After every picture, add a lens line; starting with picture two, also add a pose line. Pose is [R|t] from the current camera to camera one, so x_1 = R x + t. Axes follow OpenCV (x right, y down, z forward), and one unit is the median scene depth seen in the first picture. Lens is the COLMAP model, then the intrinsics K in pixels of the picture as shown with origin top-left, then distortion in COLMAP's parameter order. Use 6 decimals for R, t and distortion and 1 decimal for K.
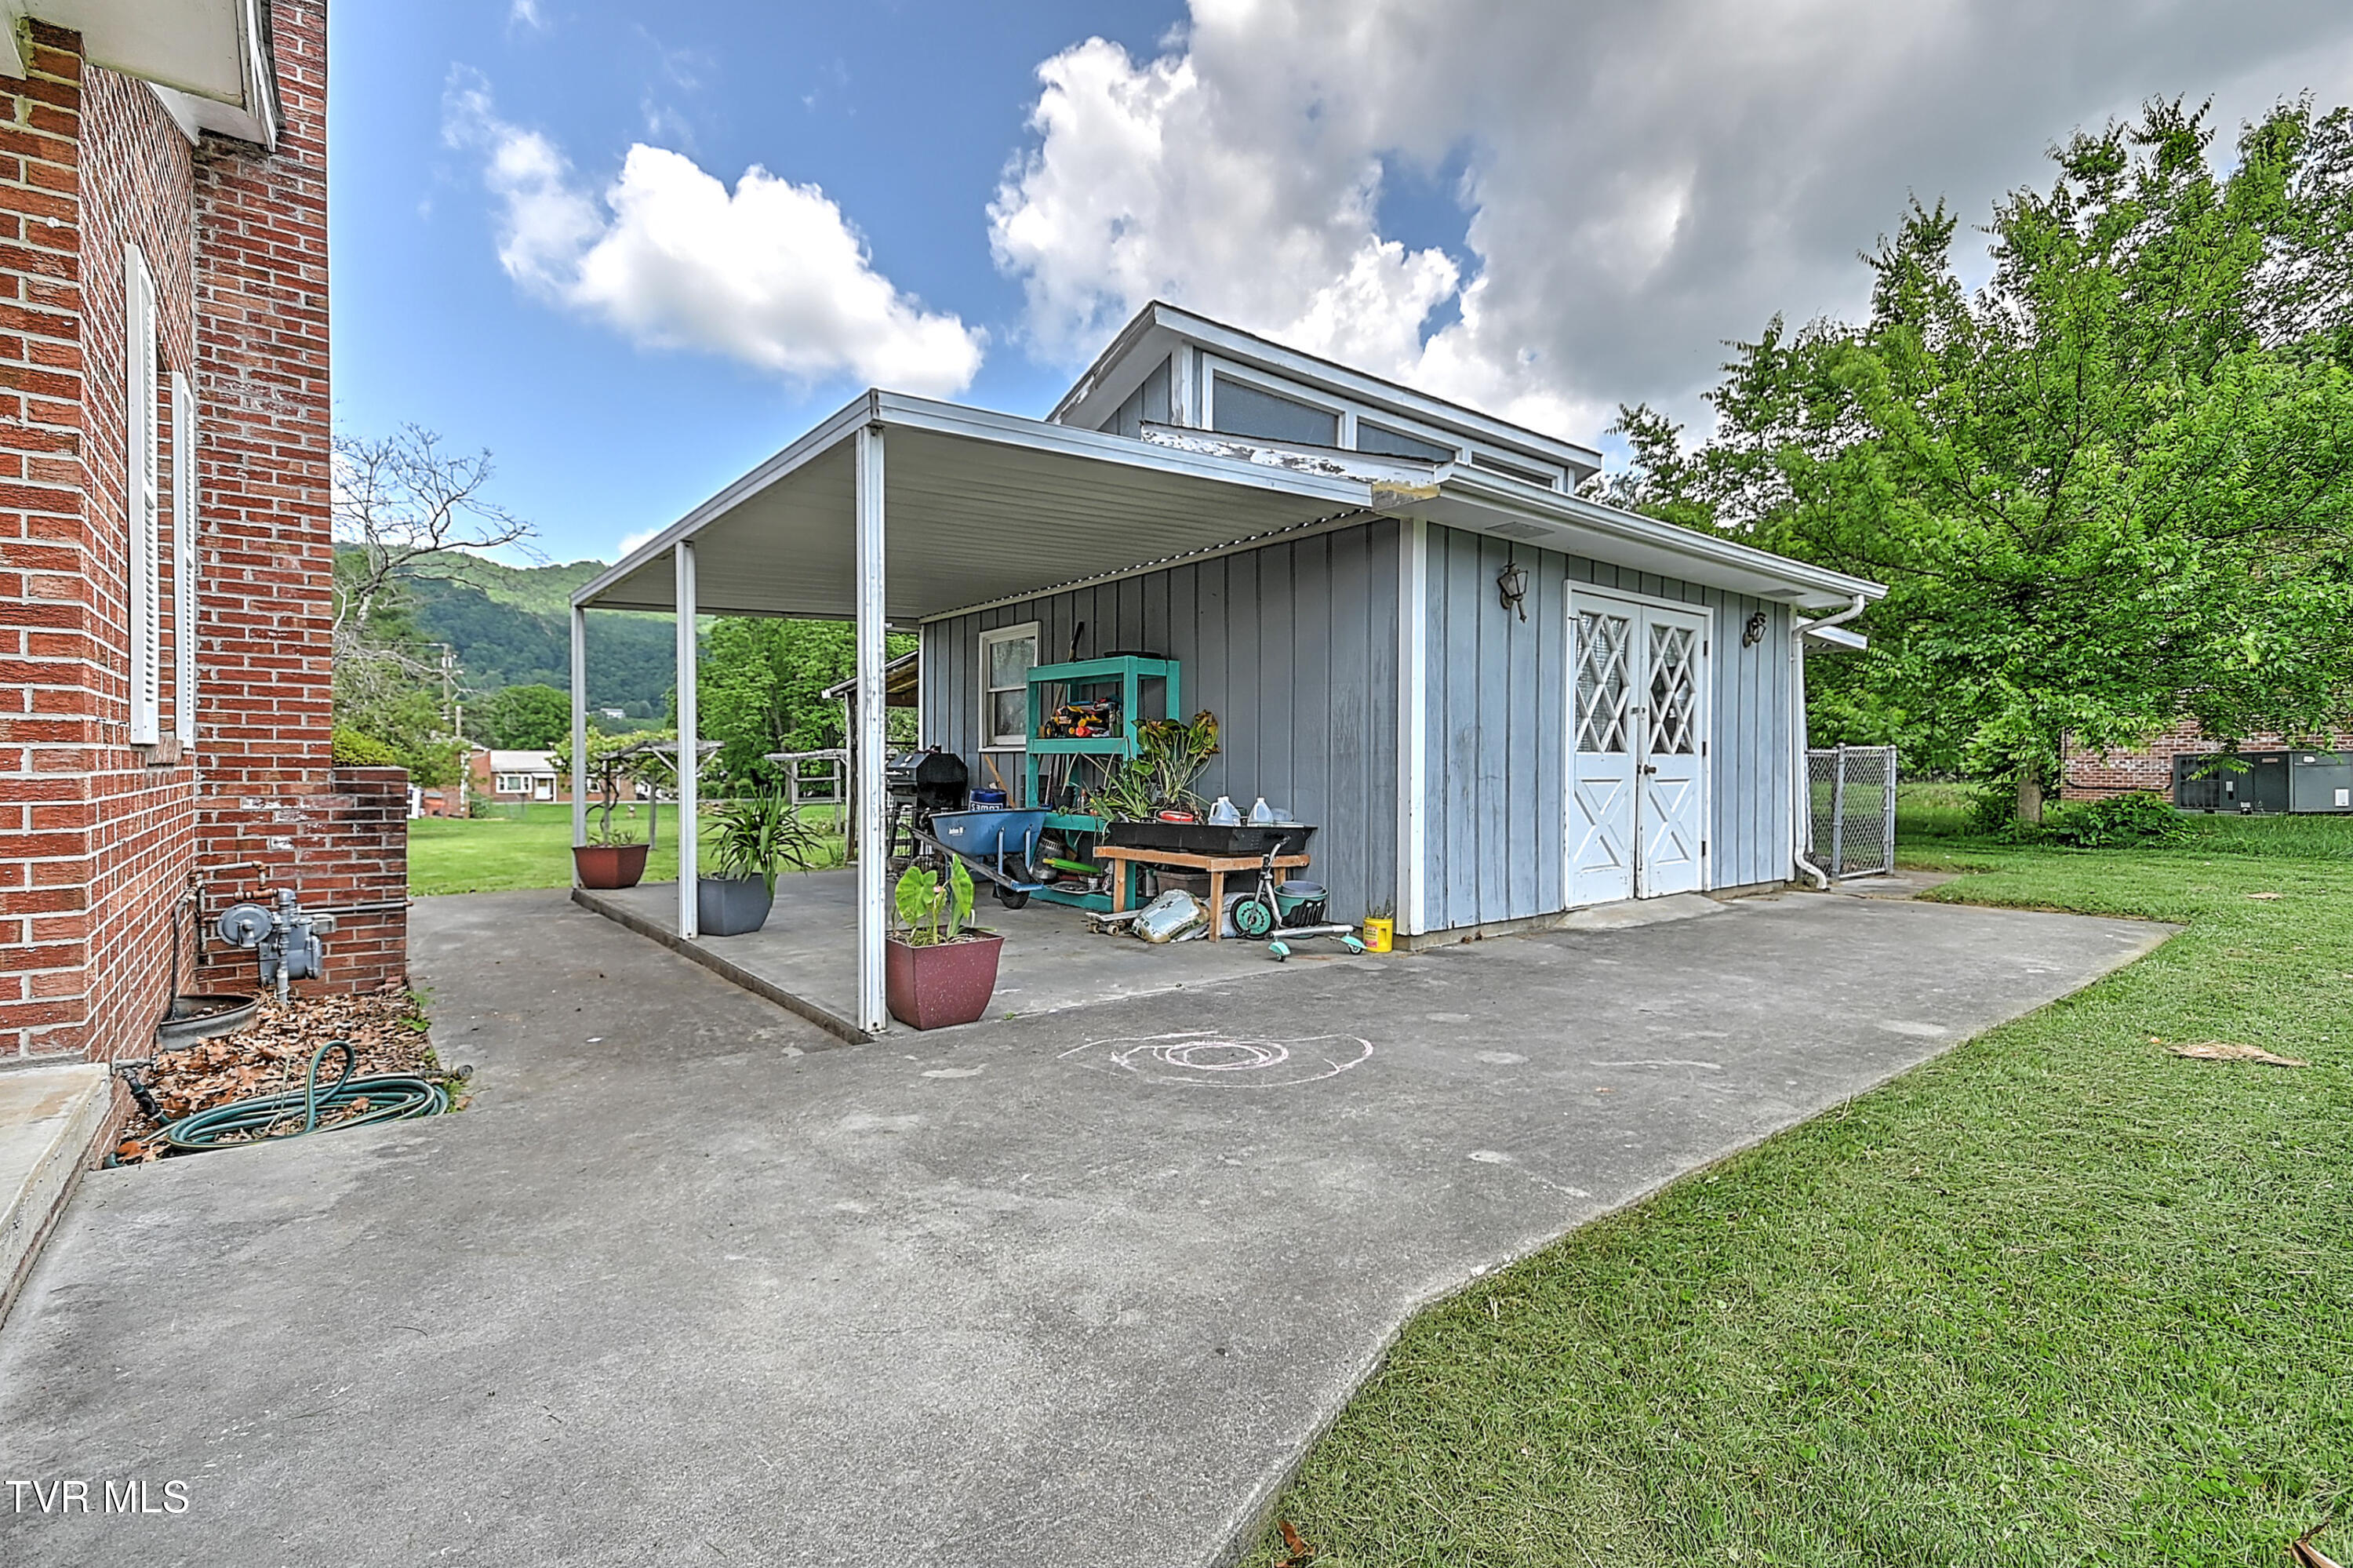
lens RADIAL K [[1087.6, 0, 1173.9], [0, 1087.6, 777.5], [0, 0, 1]] dist [0.017319, 0.000345]
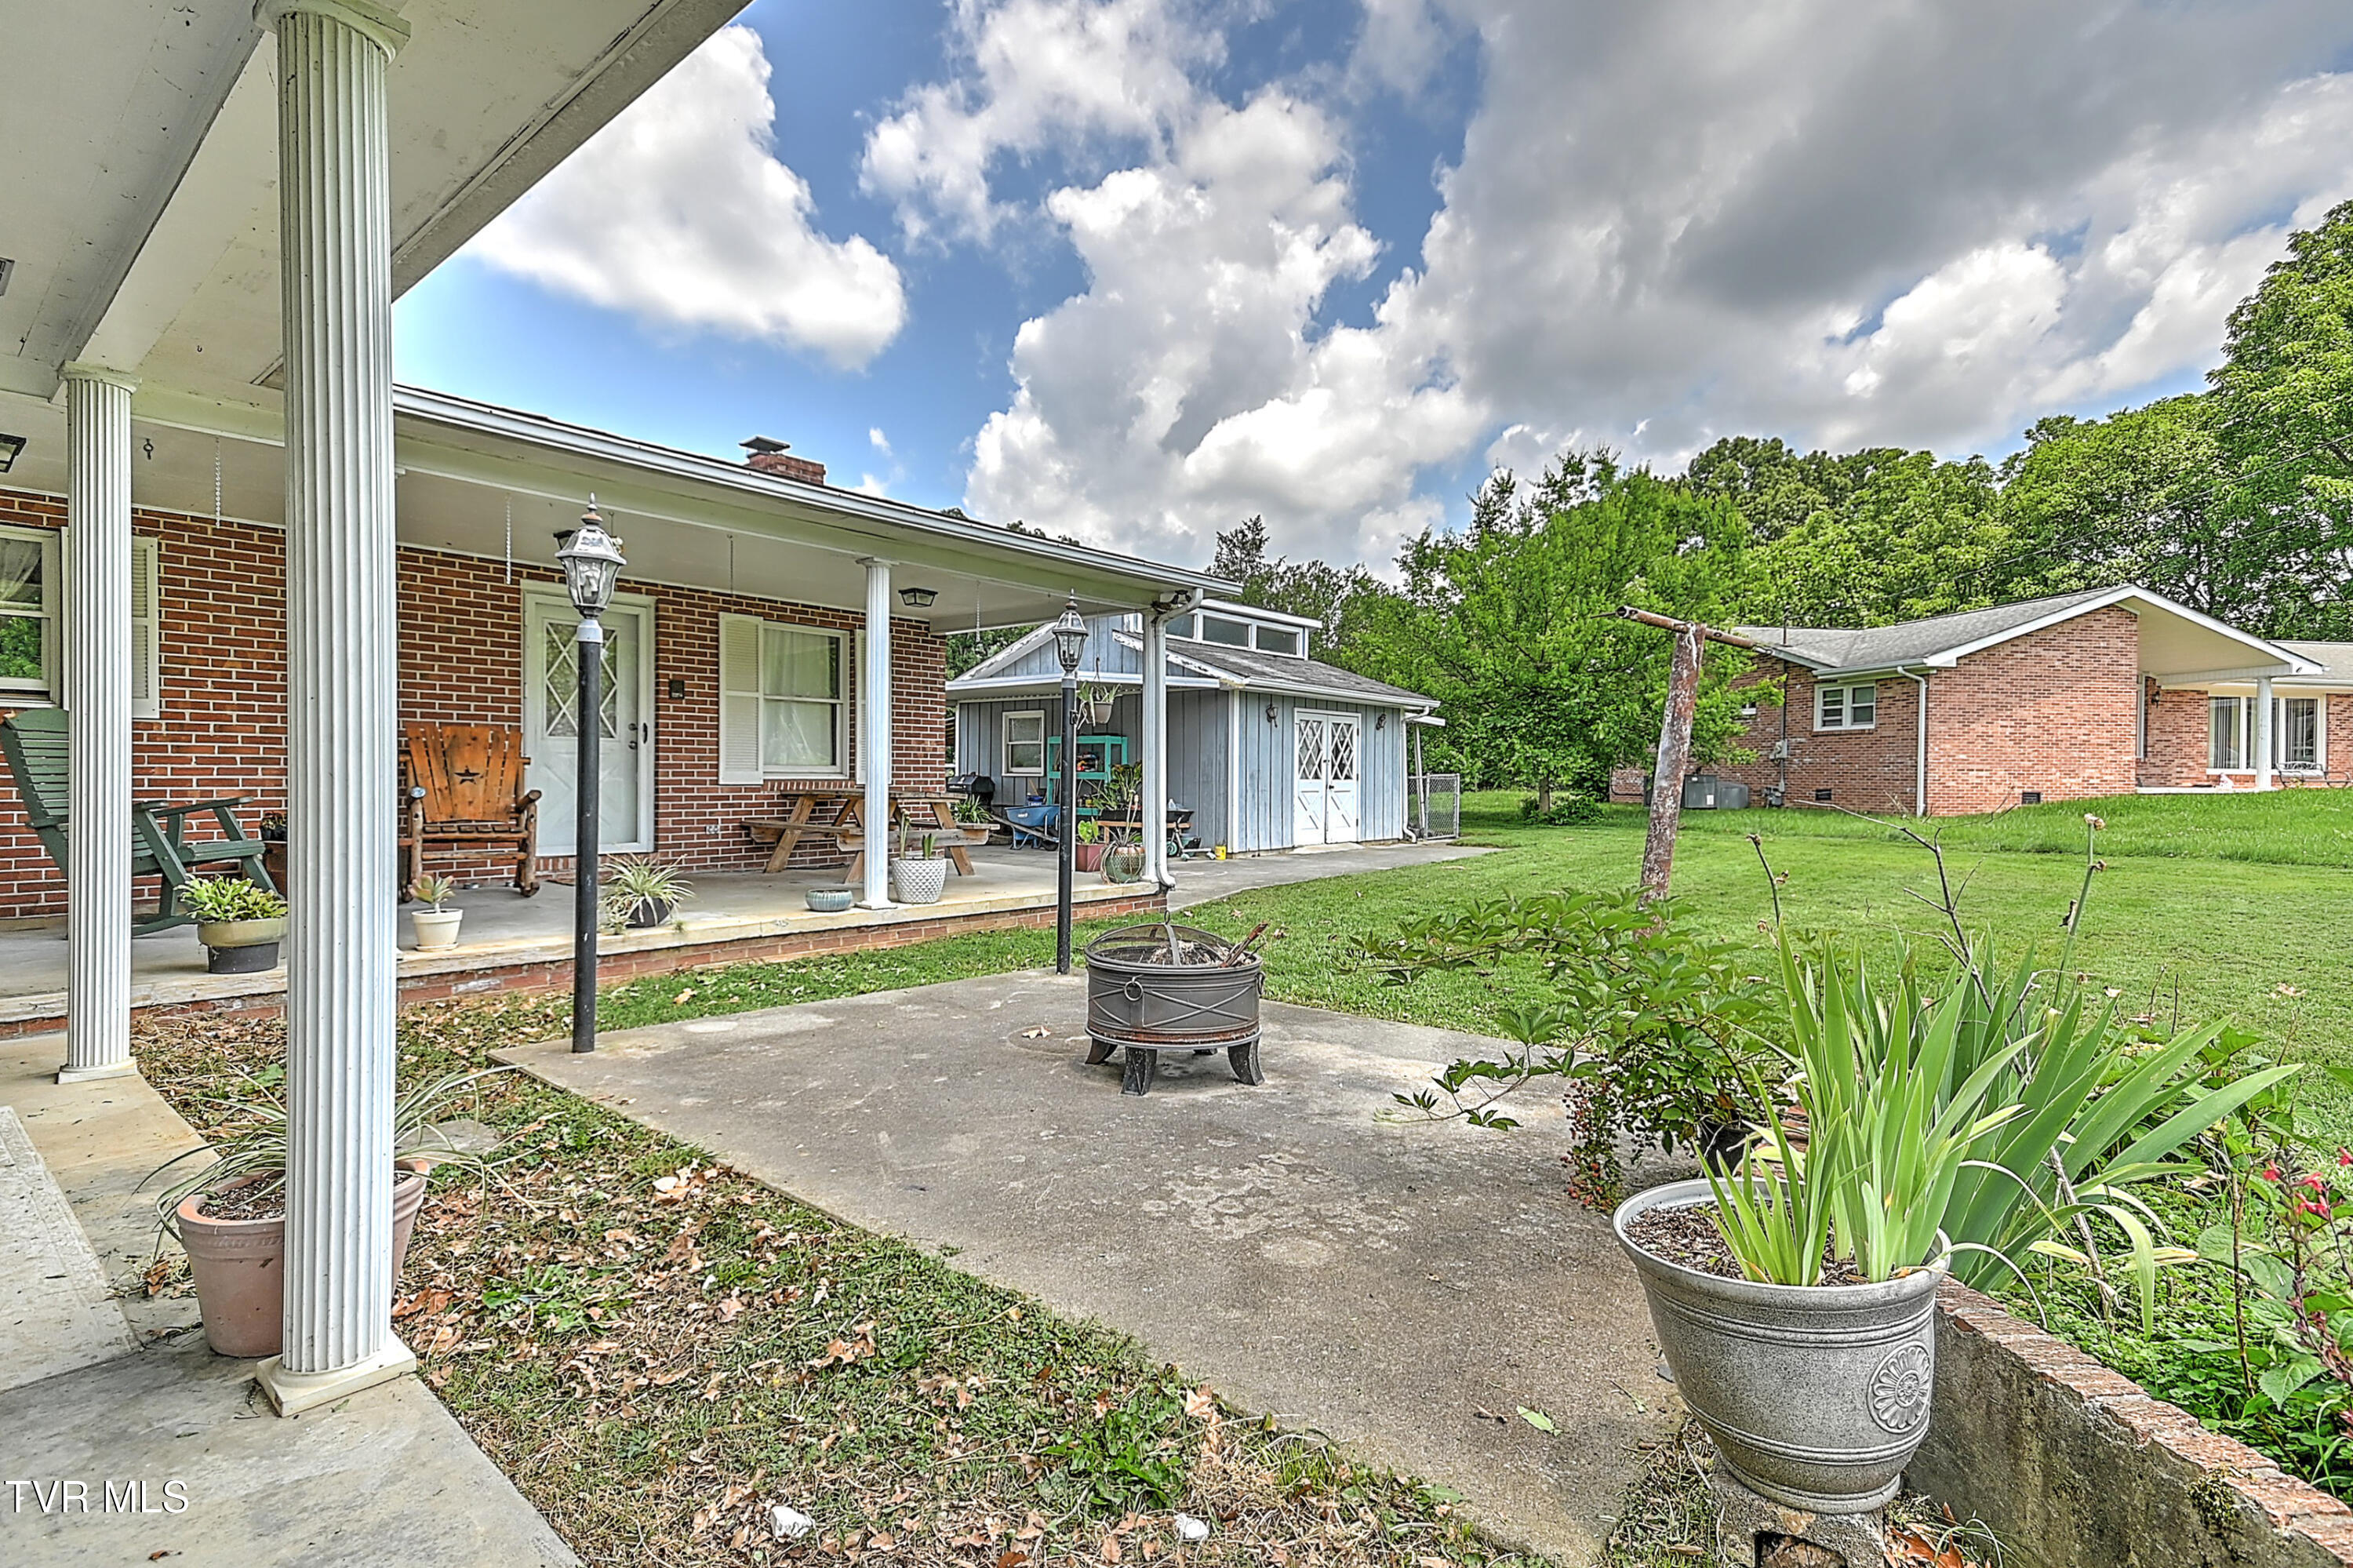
lens RADIAL K [[1087.6, 0, 1173.9], [0, 1087.6, 777.5], [0, 0, 1]] dist [0.017319, 0.000345]
pose [[0.981253, 0.002381, 0.192709, -0.332244], [-0.001111, 0.999977, -0.006698, -0.011055], [-0.192720, 0.006359, 0.981233, -1.193797]]
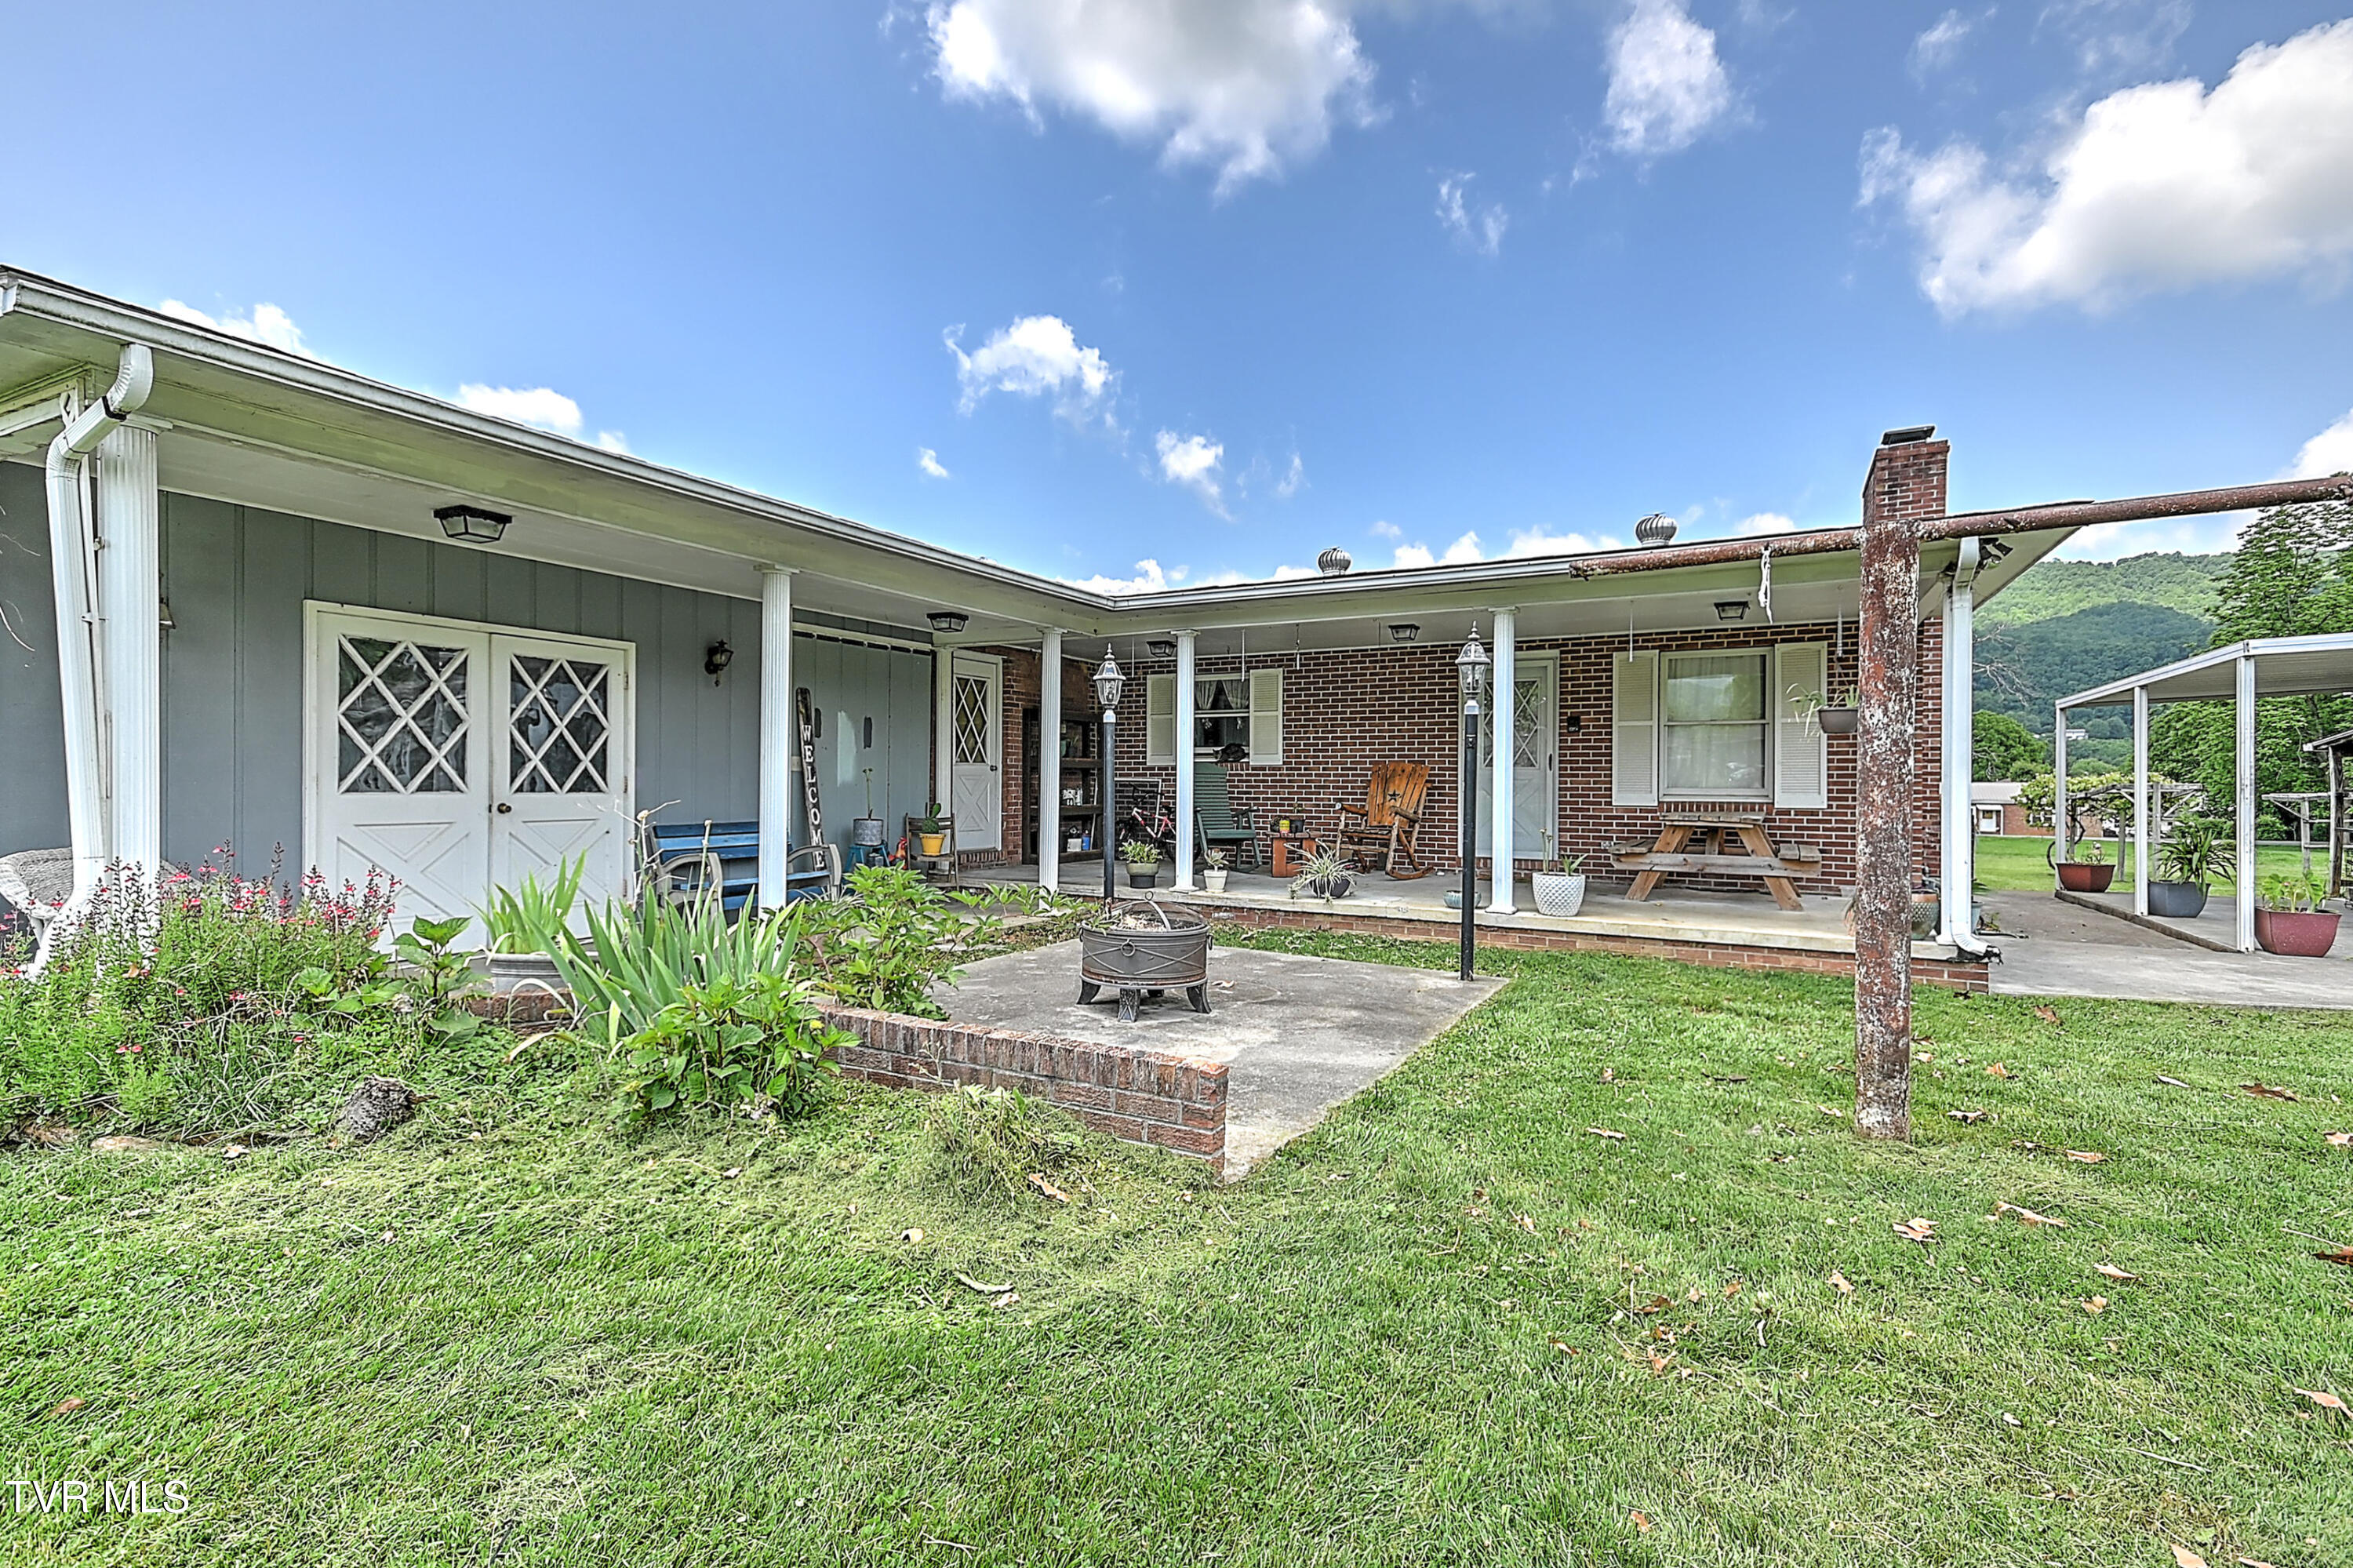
lens RADIAL K [[1064.4, 0, 1176.5], [0, 1064.4, 784.0], [0, 0, 1]] dist [0.027367, 0.000511]
pose [[0.387001, -0.004781, -0.922067, 0.473865], [-0.015466, 0.999812, -0.011676, -0.013586], [0.921950, 0.018779, 0.386854, -0.915584]]
